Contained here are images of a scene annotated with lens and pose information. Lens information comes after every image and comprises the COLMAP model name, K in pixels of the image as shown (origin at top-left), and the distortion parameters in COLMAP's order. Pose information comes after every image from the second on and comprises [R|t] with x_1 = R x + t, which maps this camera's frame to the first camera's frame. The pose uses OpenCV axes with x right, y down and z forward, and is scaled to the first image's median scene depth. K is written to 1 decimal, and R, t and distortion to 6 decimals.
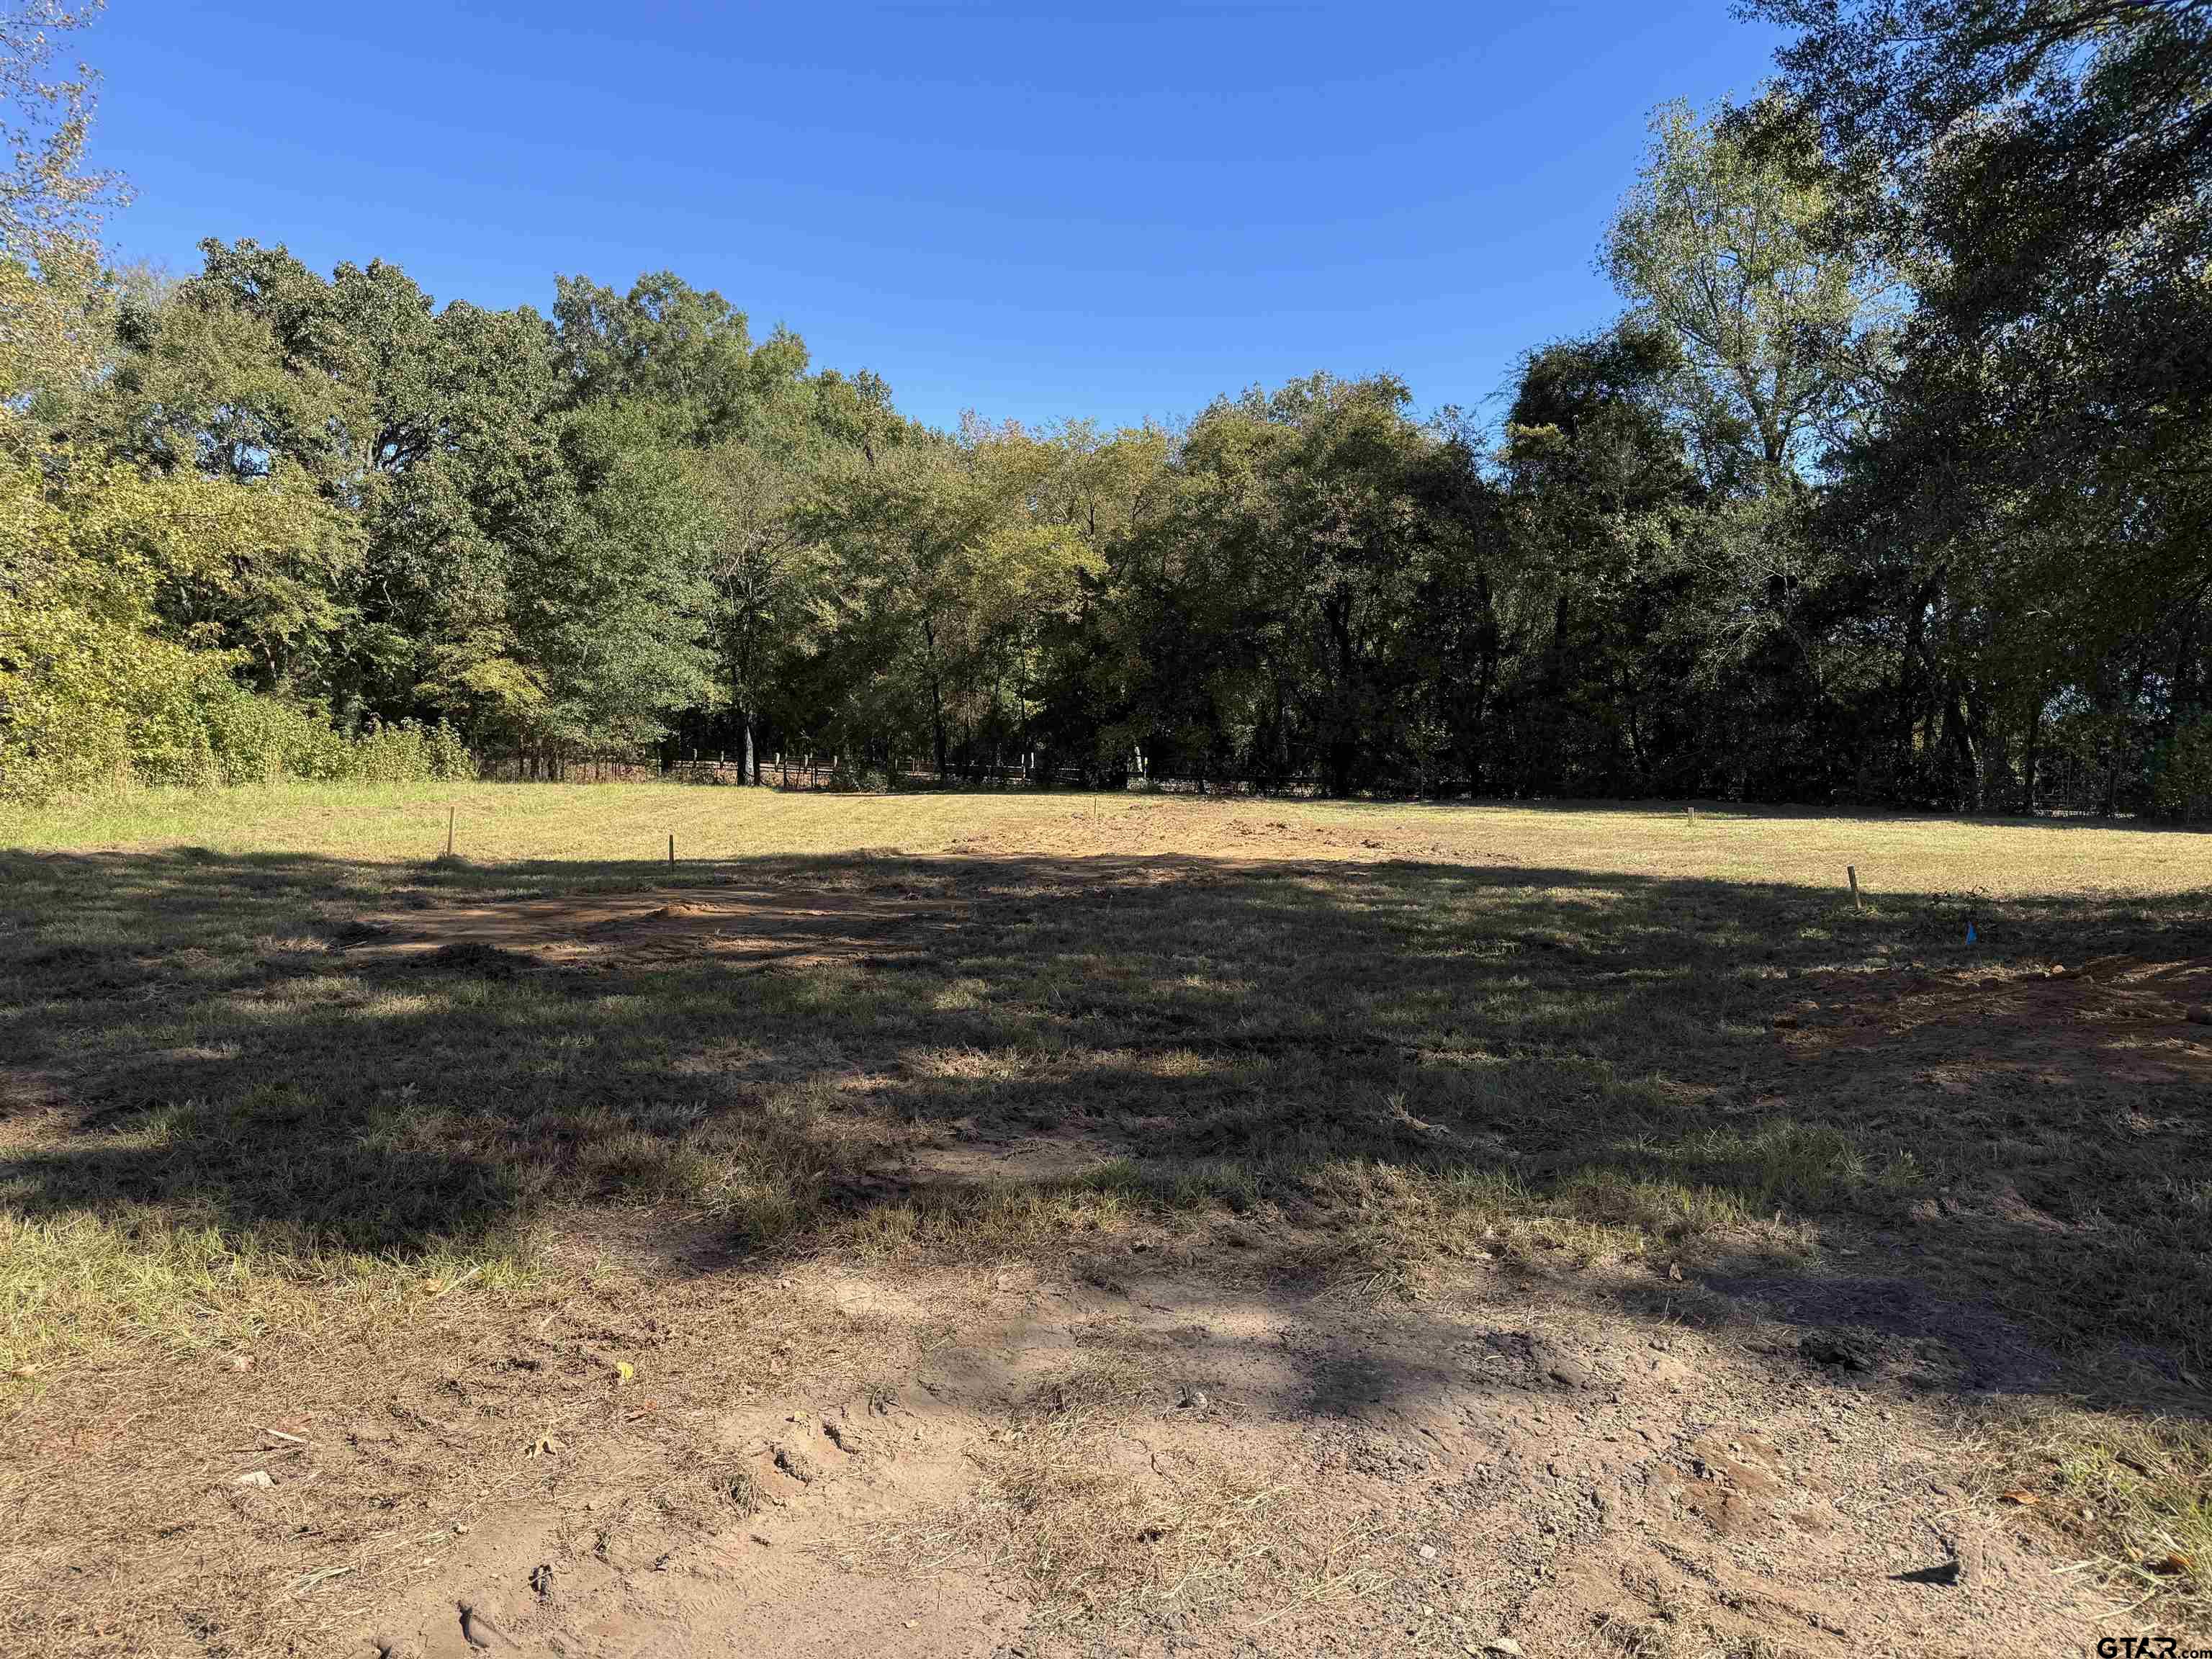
lens RADIAL K [[1558.8, 0, 1106.3], [0, 1558.8, 845.2], [0, 0, 1]] dist [0.060516, -0.077831]
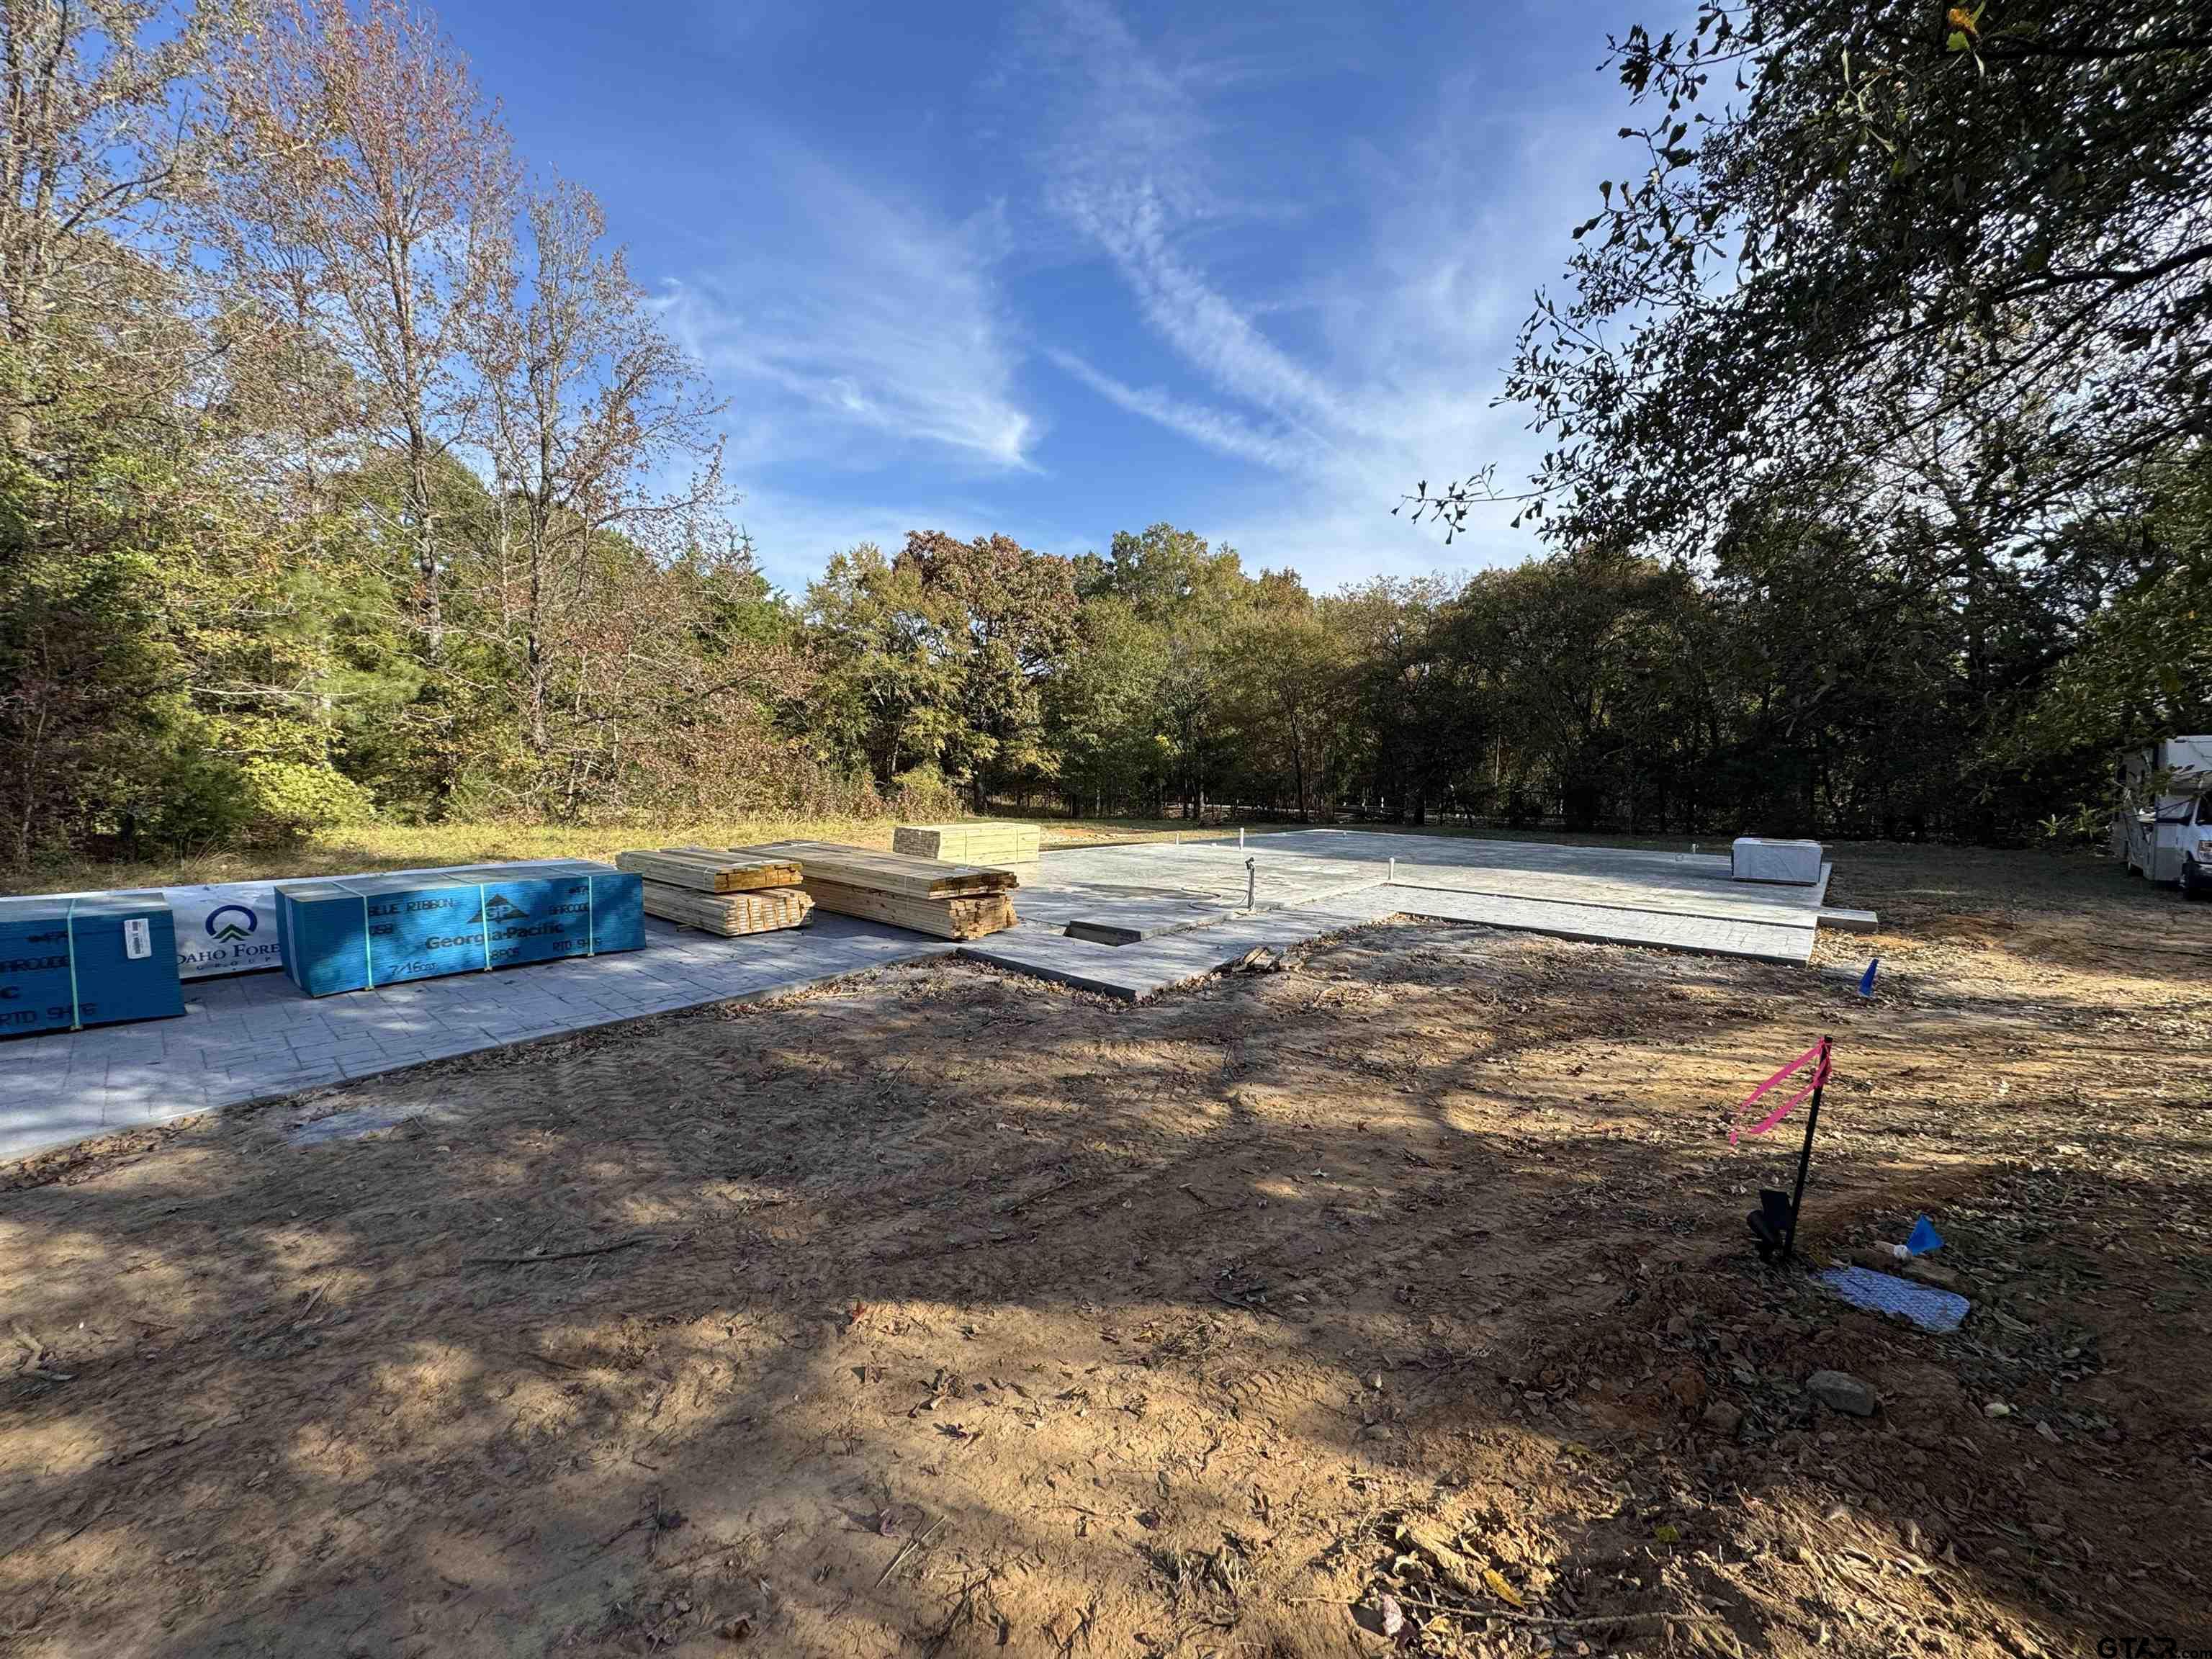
lens RADIAL K [[865.4, 0, 1138.5], [0, 865.4, 824.1], [0, 0, 1]] dist [-0.000009, -0.000006]
pose [[0.913000, 0.013113, -0.407748, 0.119539], [-0.022281, 0.999594, -0.017744, -0.015349], [0.407350, 0.025285, 0.912922, 0.153466]]
